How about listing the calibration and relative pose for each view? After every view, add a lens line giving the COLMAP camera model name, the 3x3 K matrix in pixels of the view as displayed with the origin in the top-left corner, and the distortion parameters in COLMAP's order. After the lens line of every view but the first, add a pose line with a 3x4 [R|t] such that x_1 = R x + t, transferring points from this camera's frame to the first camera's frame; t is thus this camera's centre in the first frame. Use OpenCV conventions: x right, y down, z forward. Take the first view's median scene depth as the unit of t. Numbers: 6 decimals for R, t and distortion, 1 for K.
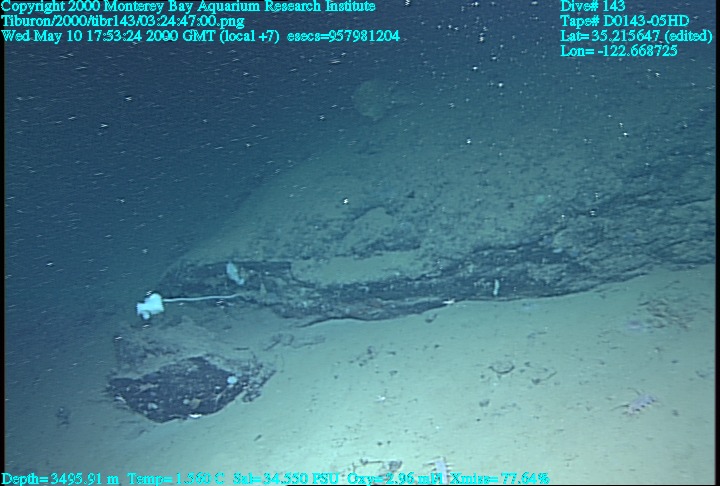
lens RADIAL K [[578.4, 0, 360.4], [0, 578.4, 243.6], [0, 0, 1]] dist [-0.061019, 0.163433]
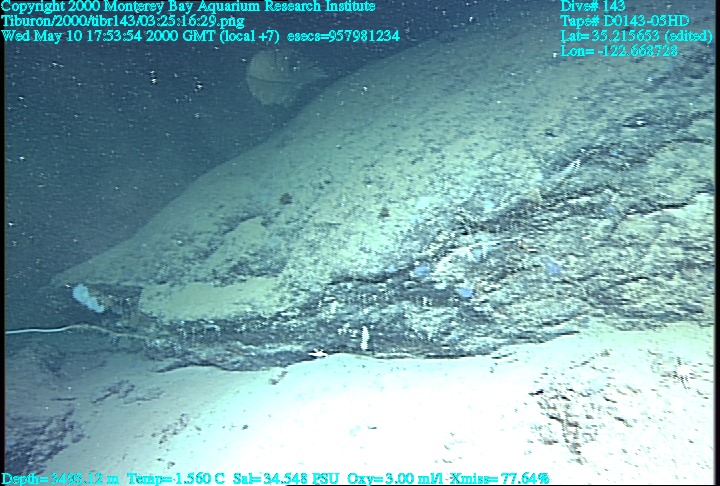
lens RADIAL K [[578.4, 0, 360.4], [0, 578.4, 243.6], [0, 0, 1]] dist [-0.061019, 0.163433]
pose [[0.980177, 0.017065, -0.197386, 0.363446], [-0.022116, 0.999481, -0.023418, -0.016153], [0.196884, 0.027319, 0.980046, 0.359688]]
